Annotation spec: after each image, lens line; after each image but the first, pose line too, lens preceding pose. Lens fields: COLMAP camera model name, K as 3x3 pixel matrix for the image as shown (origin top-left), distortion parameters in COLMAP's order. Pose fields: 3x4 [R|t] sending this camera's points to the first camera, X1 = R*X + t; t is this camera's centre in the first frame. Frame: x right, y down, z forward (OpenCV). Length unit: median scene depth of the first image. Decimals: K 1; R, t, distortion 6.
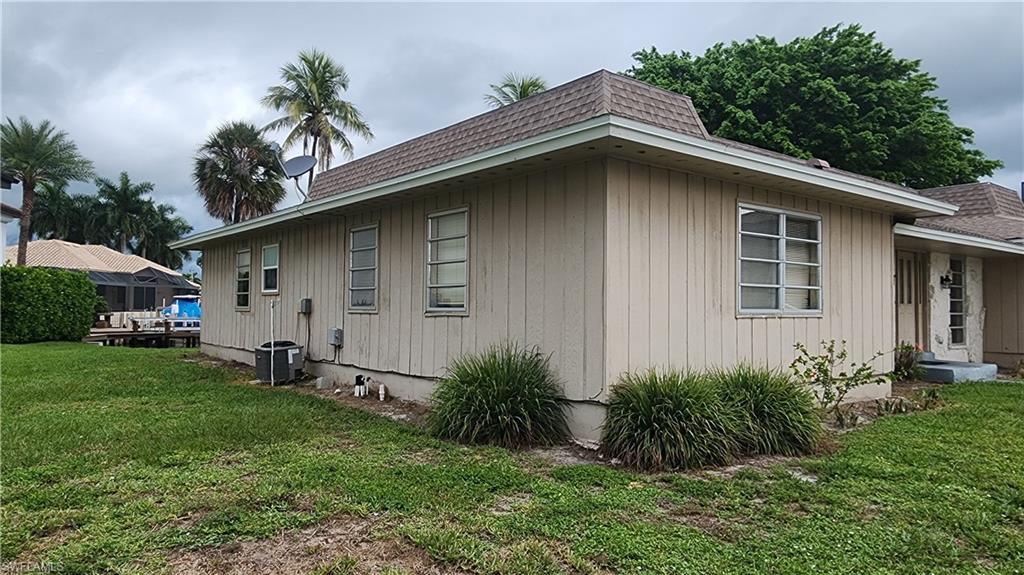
lens RADIAL K [[662.3, 0, 512.0], [0, 662.3, 287.5], [0, 0, 1]] dist [0.002271, -0.000186]
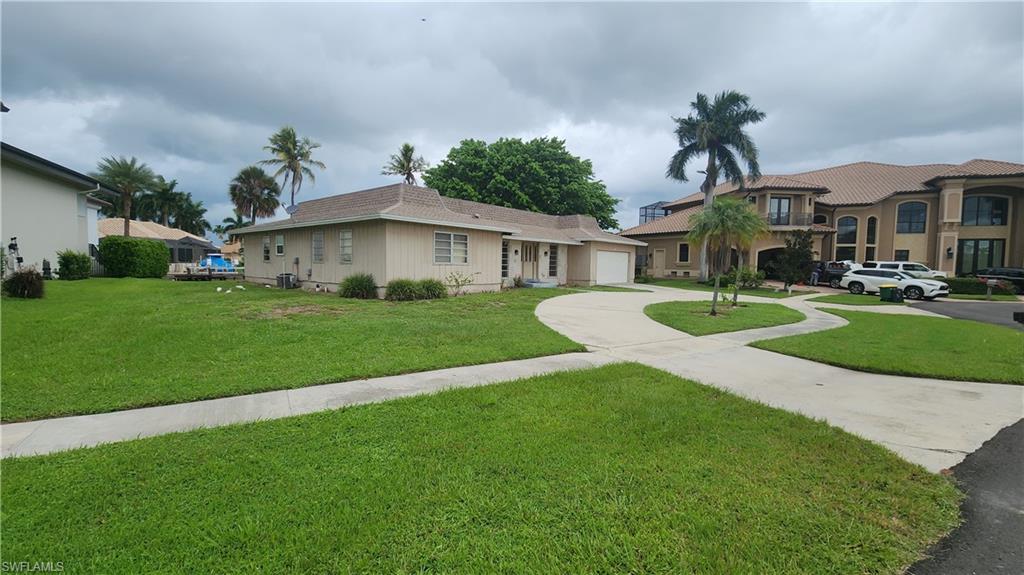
lens RADIAL K [[397.5, 0, 497.4], [0, 397.5, 285.9], [0, 0, 1]] dist [0.000434, 0.000033]
pose [[0.983076, -0.002510, 0.183182, 0.093466], [-0.013511, 0.996190, 0.086160, -0.008959], [-0.182700, -0.087177, 0.979296, -0.353815]]
